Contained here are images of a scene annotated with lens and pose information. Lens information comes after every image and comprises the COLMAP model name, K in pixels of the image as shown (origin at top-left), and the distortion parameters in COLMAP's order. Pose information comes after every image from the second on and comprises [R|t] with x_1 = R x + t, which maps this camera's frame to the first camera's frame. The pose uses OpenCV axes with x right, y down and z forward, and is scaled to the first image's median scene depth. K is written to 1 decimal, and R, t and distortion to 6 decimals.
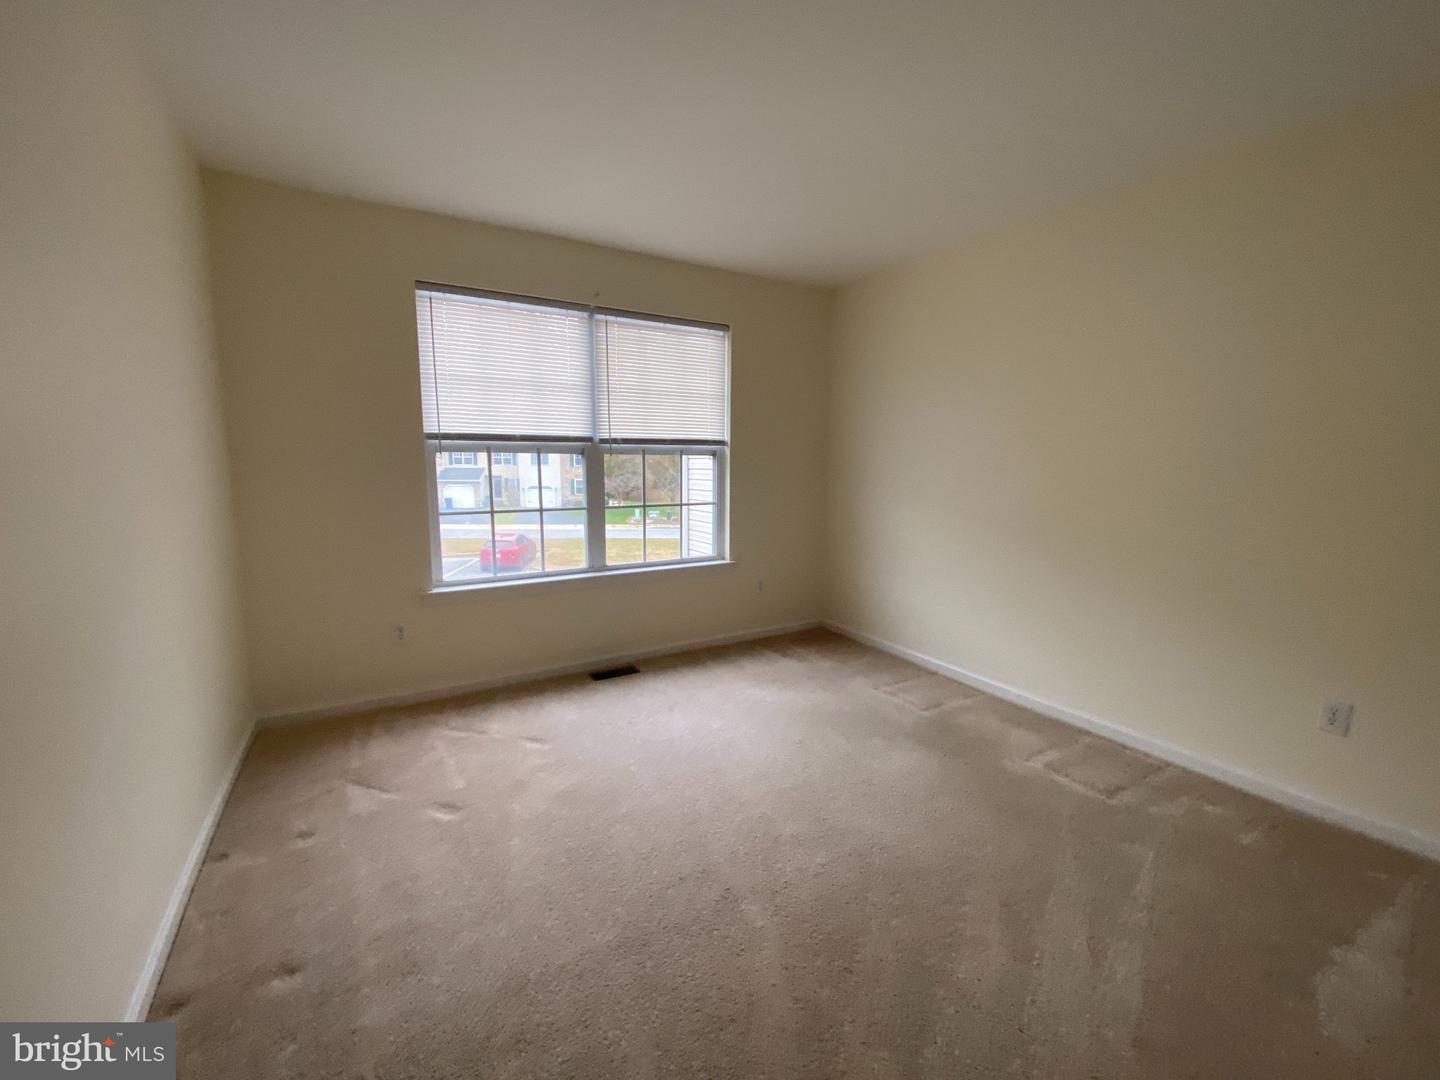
lens RADIAL K [[581.2, 0, 719.7], [0, 581.2, 537.7], [0, 0, 1]] dist [-0.013035, -0.000625]
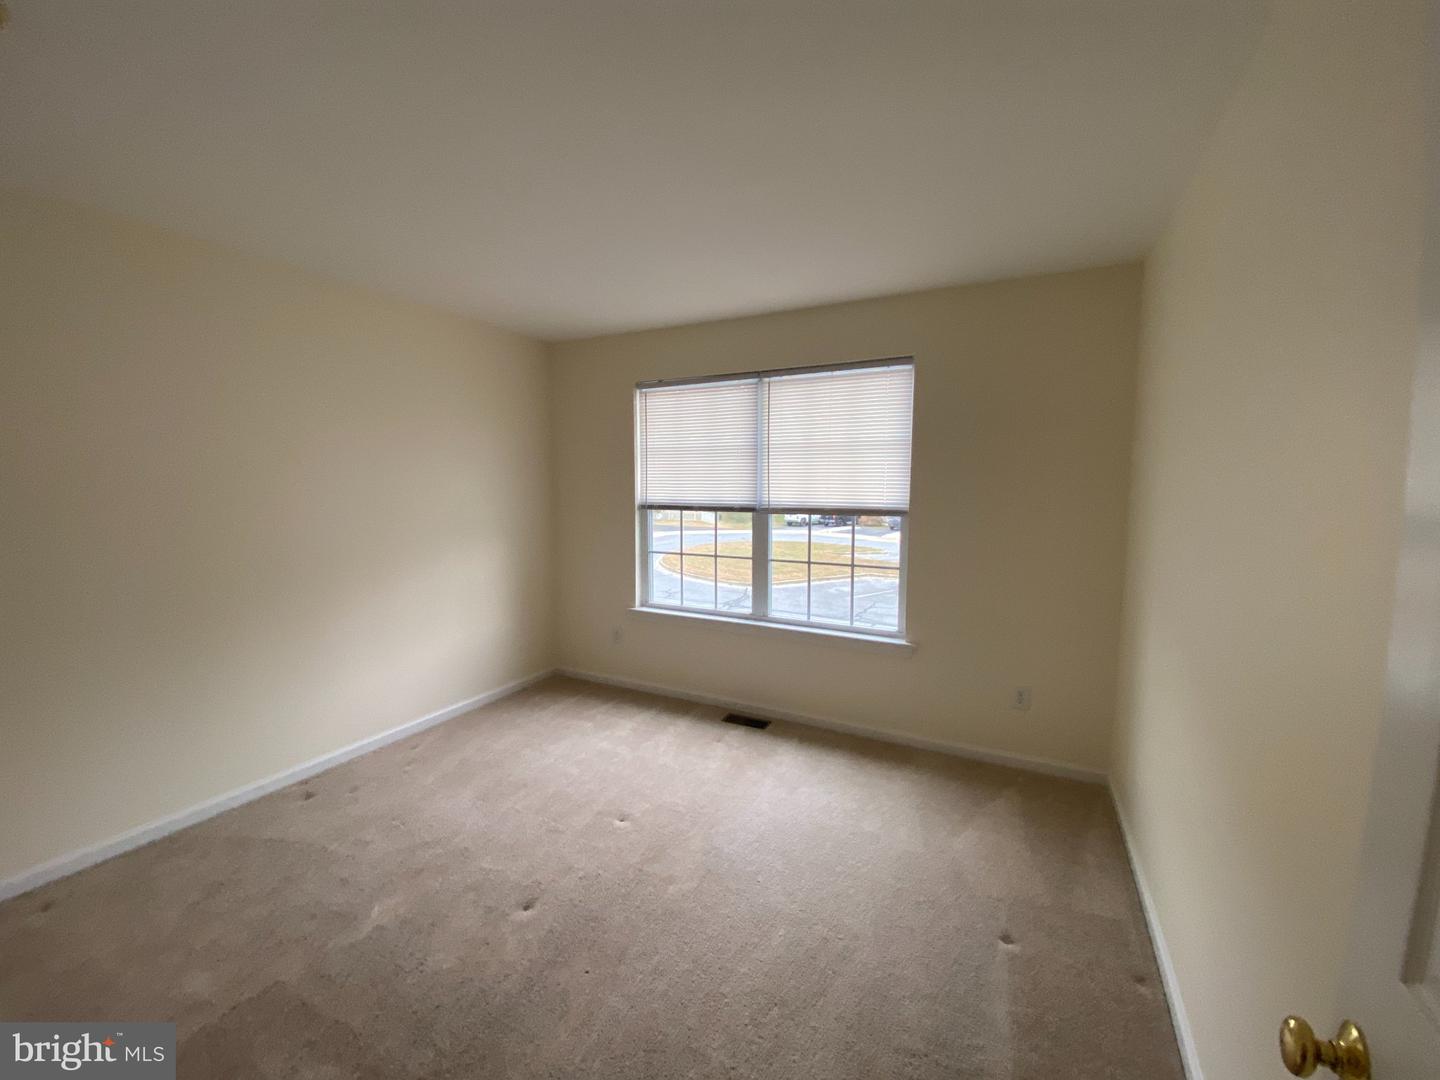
lens RADIAL K [[583.6, 0, 721.9], [0, 583.6, 547.4], [0, 0, 1]] dist [0.001831, 0.000055]
pose [[0.513079, 0.059414, -0.856283, 0.649420], [-0.139074, 0.990174, -0.014628, -0.046366], [0.847000, 0.126592, 0.516300, 0.392283]]
